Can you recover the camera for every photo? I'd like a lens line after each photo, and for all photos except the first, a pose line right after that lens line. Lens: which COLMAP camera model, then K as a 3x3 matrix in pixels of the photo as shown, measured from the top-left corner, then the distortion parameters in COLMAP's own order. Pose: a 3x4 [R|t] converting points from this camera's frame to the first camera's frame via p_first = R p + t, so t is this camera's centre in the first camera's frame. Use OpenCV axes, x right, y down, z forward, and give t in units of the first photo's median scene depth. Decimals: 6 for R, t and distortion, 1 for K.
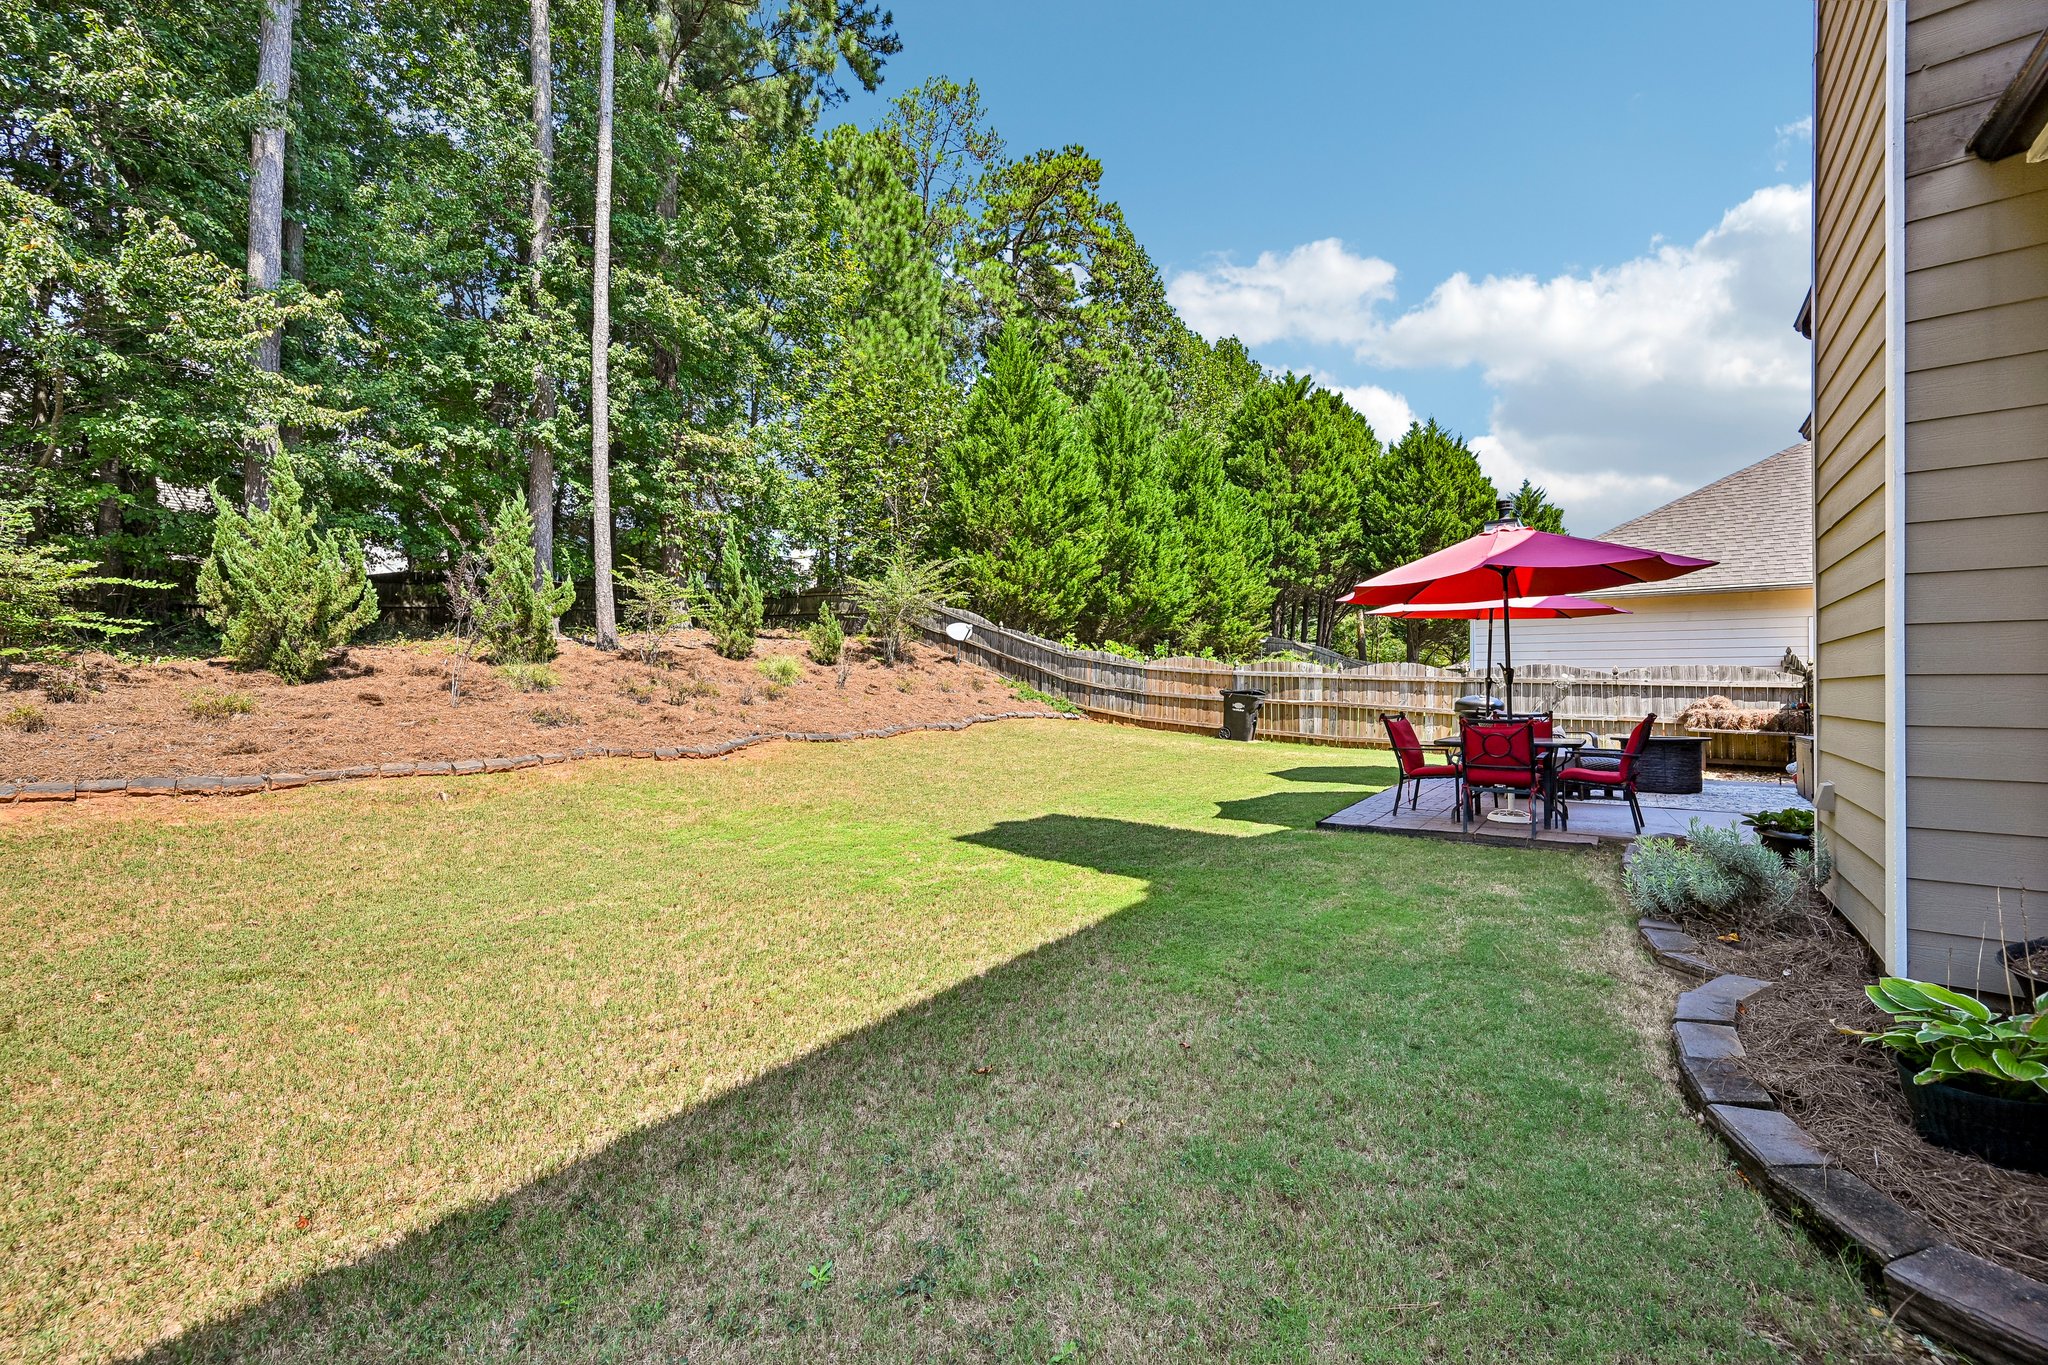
lens RADIAL K [[800.4, 0, 1024.0], [0, 800.4, 687.0], [0, 0, 1]] dist [0.000826, 0.000048]
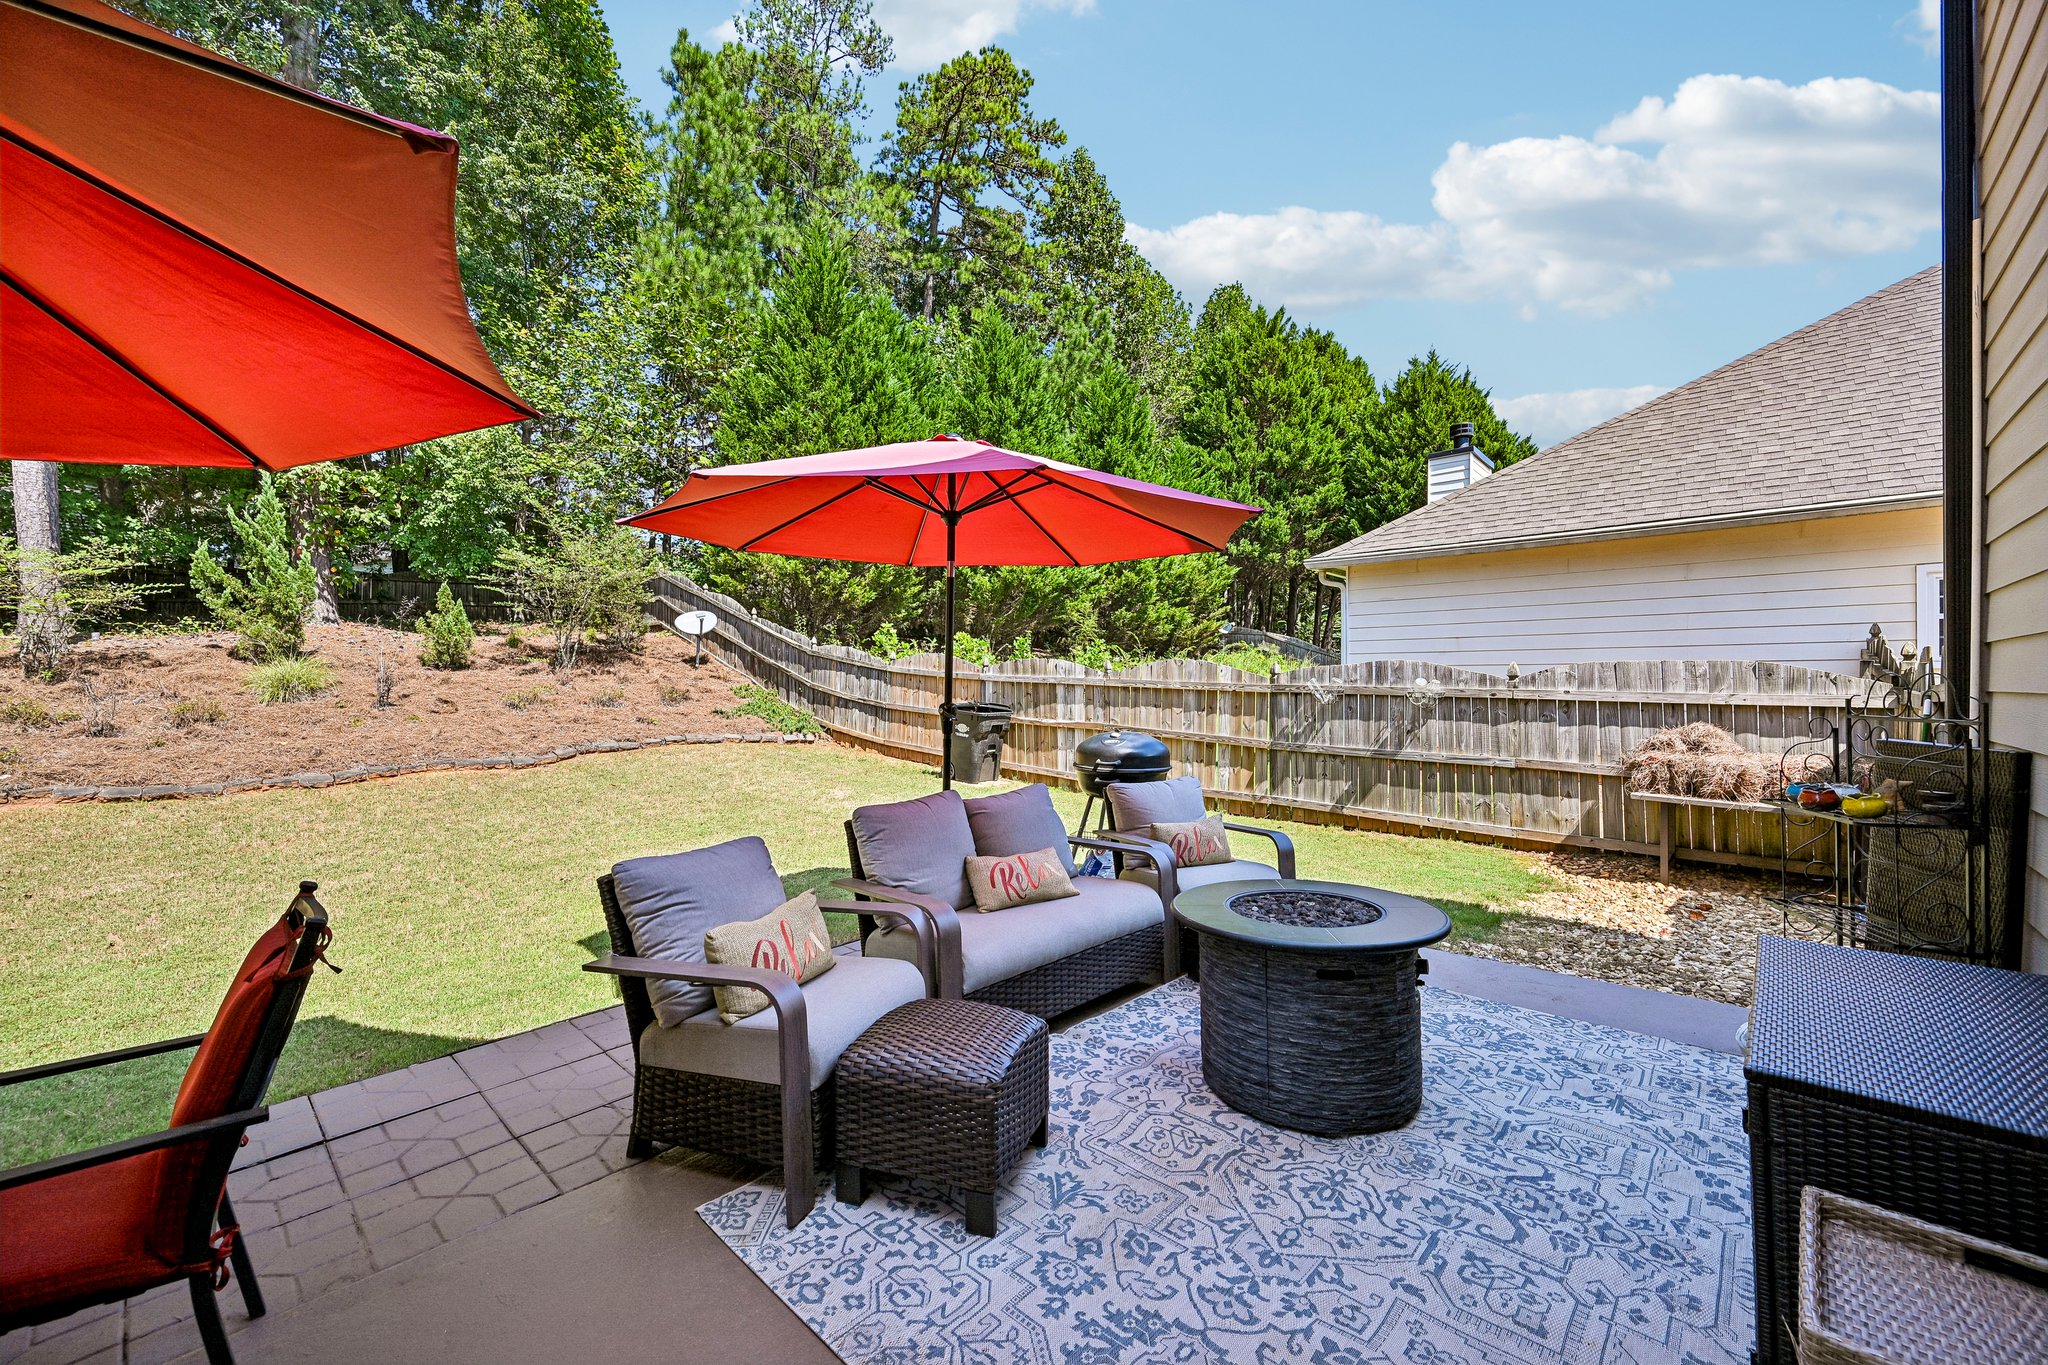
lens RADIAL K [[800.4, 0, 1027.1], [0, 800.4, 682.4], [0, 0, 1]] dist [0.000826, 0.000048]
pose [[0.995975, -0.007356, -0.089330, 0.290444], [0.007194, 0.999972, -0.002134, -0.009189], [0.089343, 0.001483, 0.996000, 0.277459]]
